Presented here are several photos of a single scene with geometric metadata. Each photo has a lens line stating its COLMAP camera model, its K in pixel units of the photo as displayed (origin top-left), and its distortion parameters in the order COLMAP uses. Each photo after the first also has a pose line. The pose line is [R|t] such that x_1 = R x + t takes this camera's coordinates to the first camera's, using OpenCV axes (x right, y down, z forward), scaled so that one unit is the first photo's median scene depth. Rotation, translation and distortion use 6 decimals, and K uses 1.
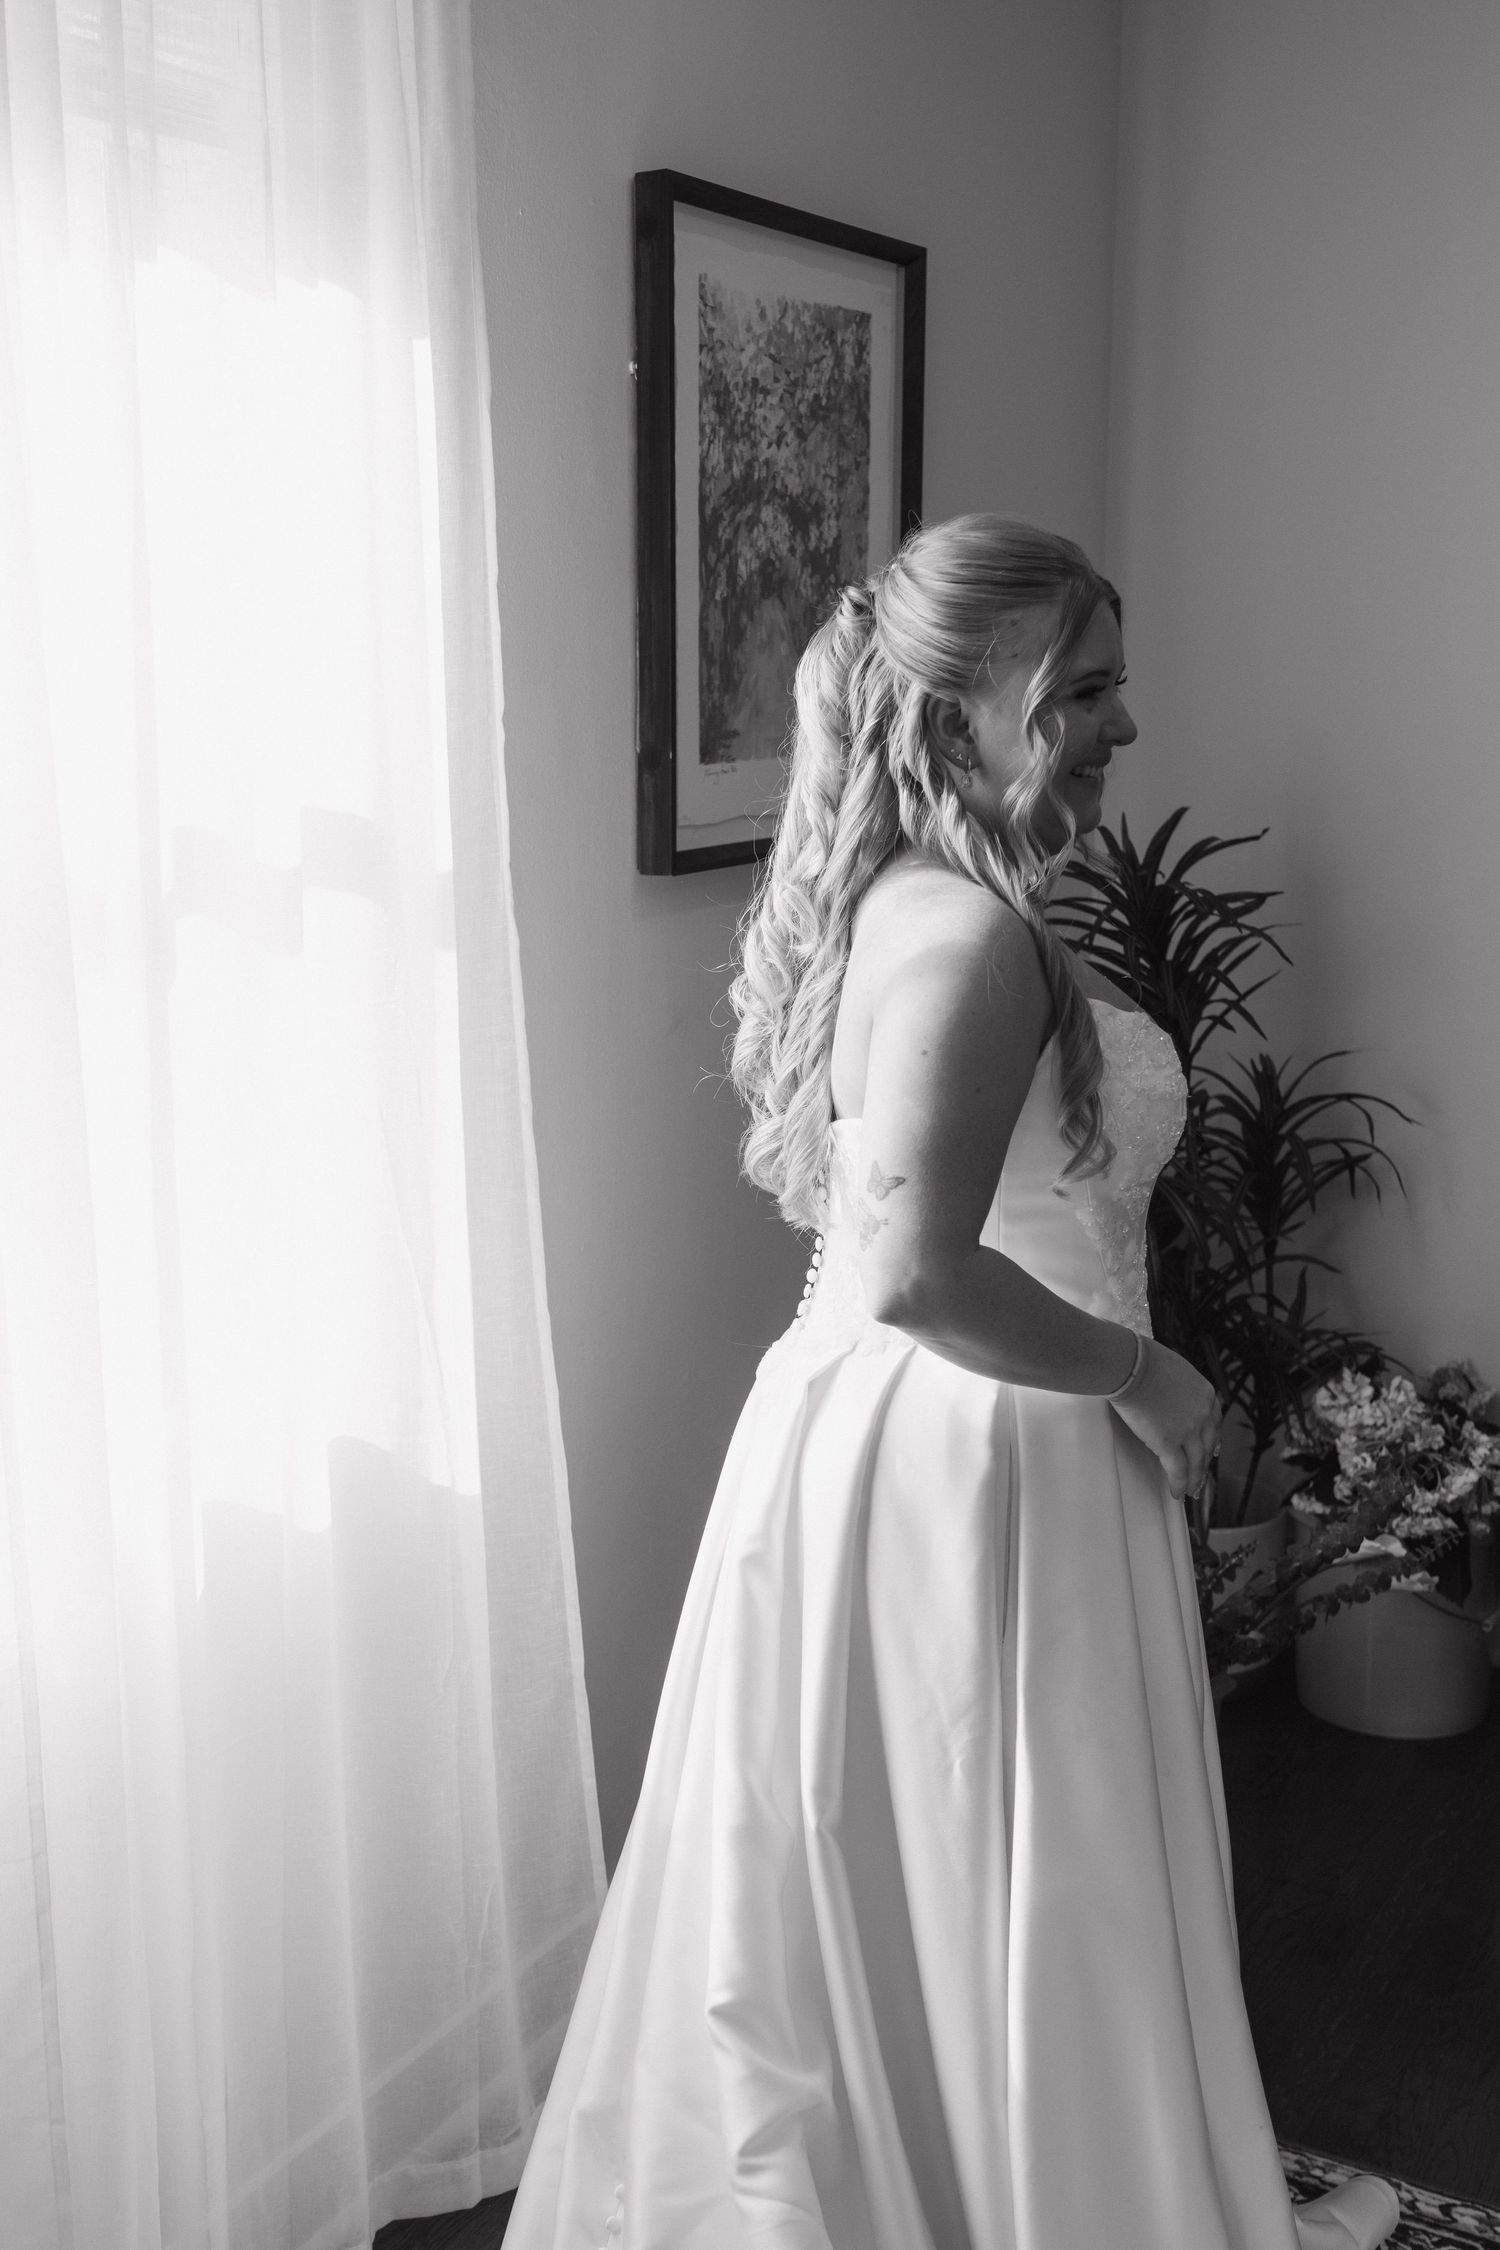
lens RADIAL K [[2512.3, 0, 738.3], [0, 2512.3, 1103.3], [0, 0, 1]] dist [-0.037773, 0.000000]
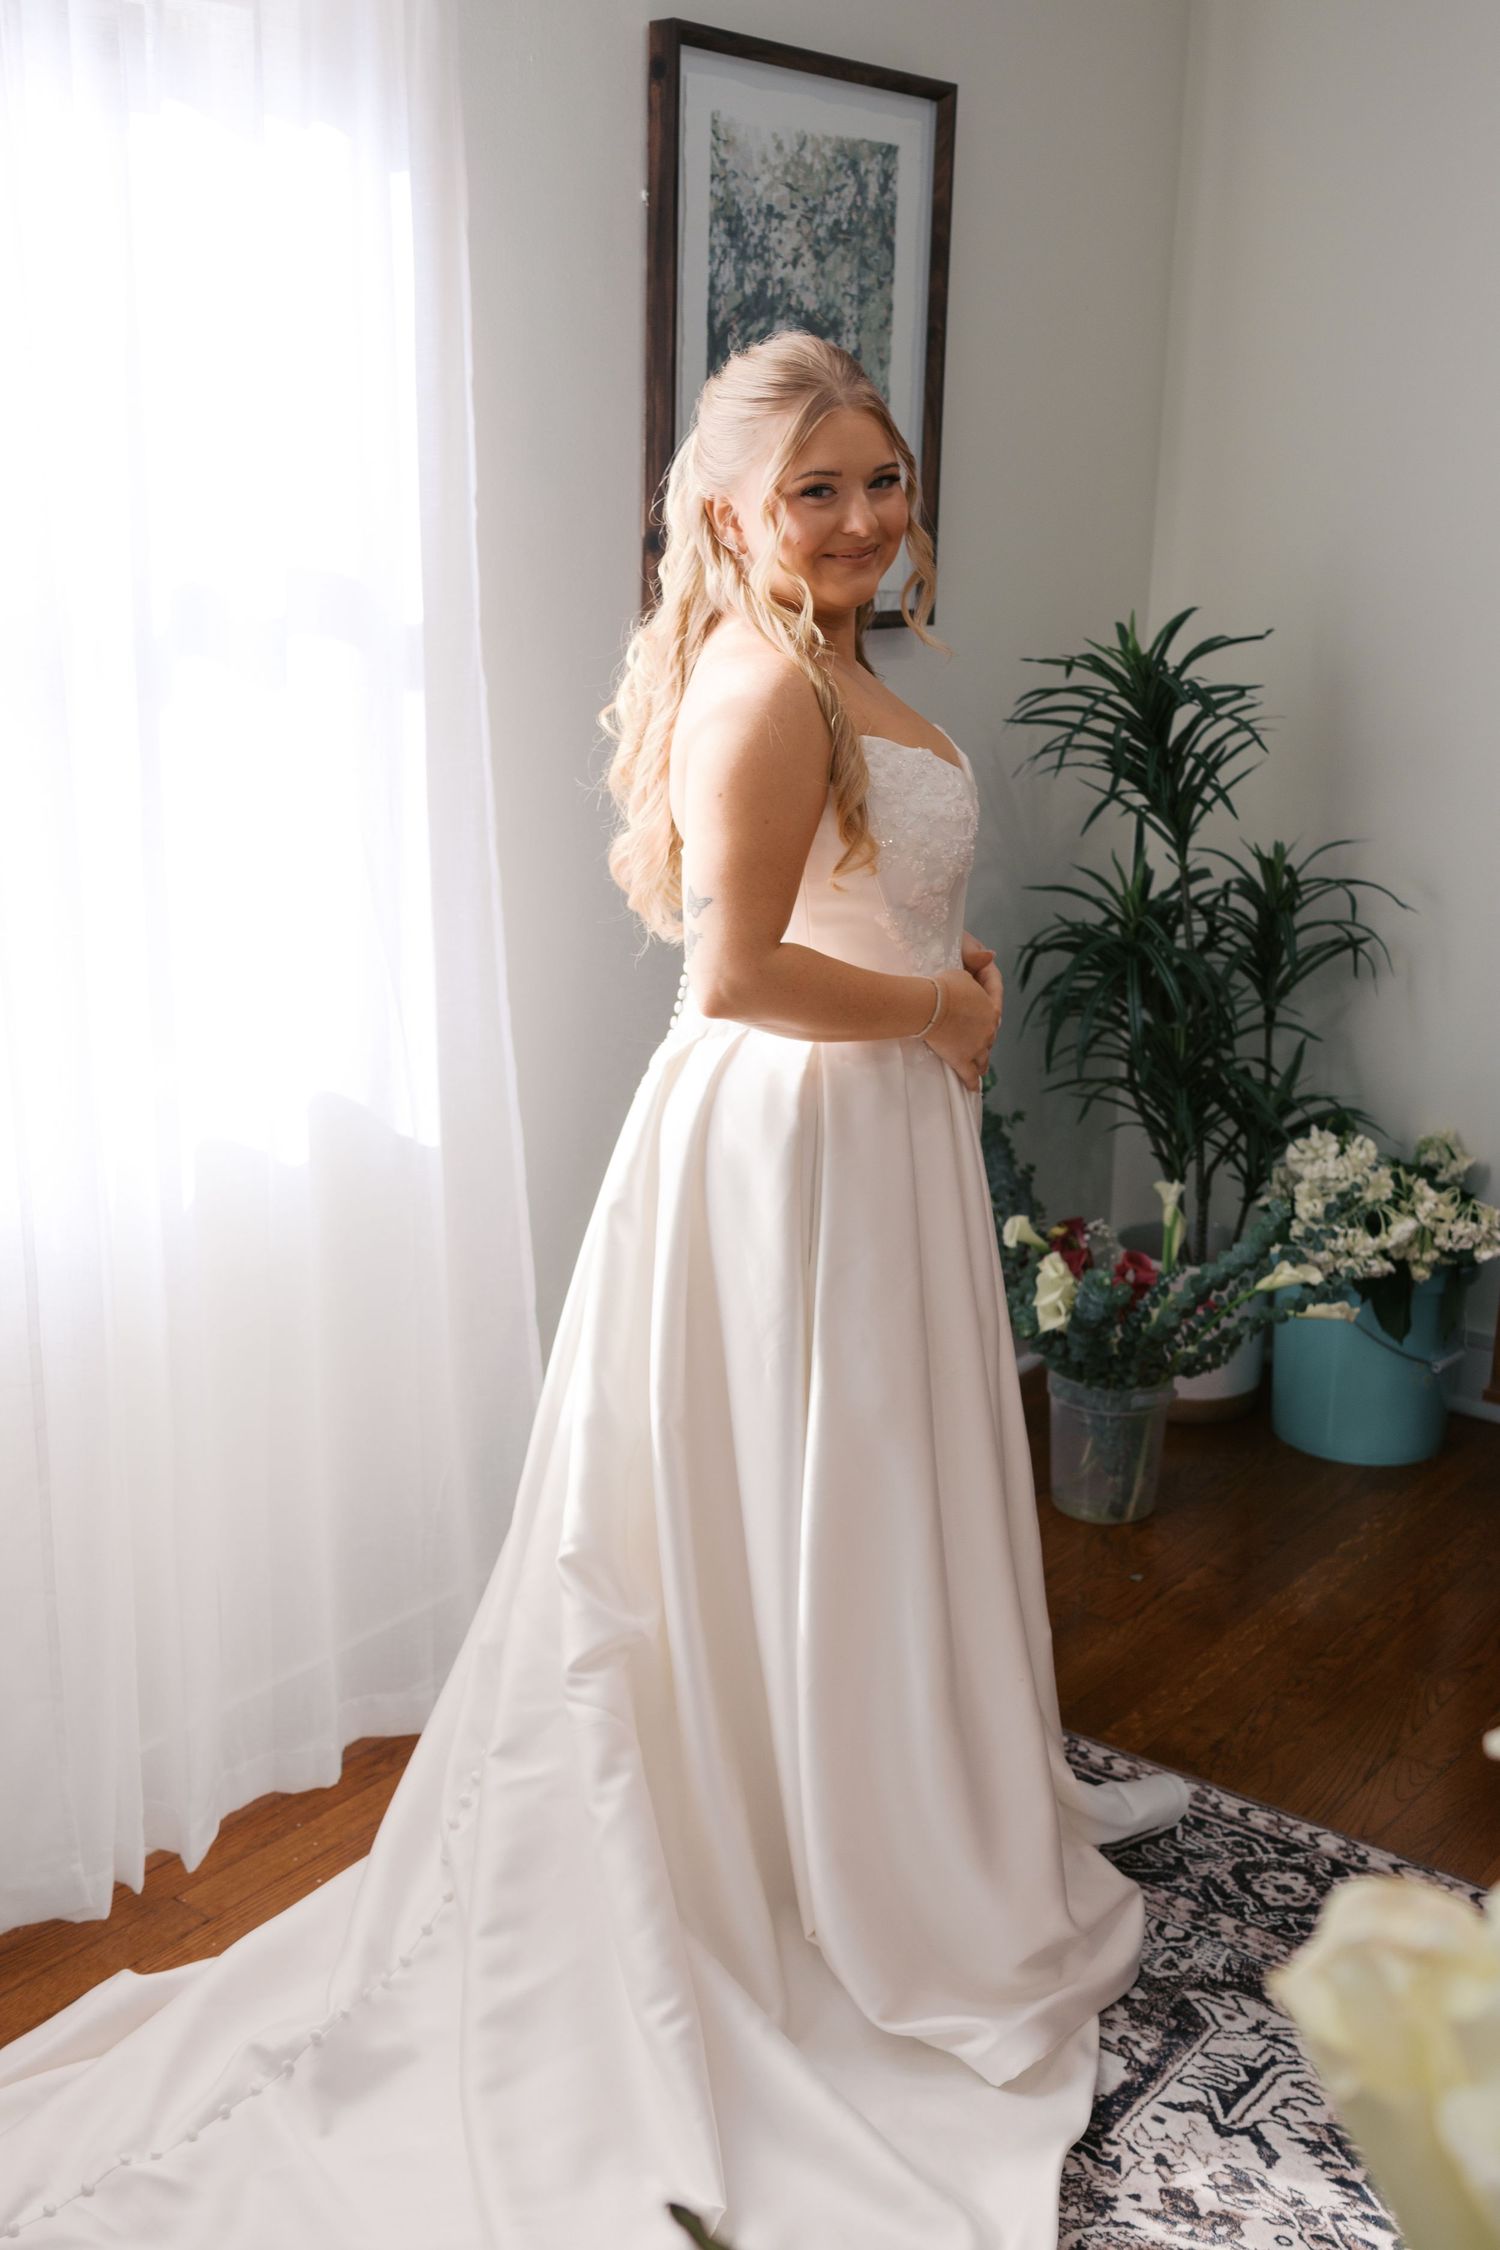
lens RADIAL K [[2512.3, 0, 766.4], [0, 2512.3, 1138.4], [0, 0, 1]] dist [-0.037773, 0.000000]
pose [[0.991827, 0.053626, -0.115769, 0.157909], [-0.043879, 0.995400, 0.085164, 0.033426], [0.119804, -0.079388, 0.989618, -0.148164]]
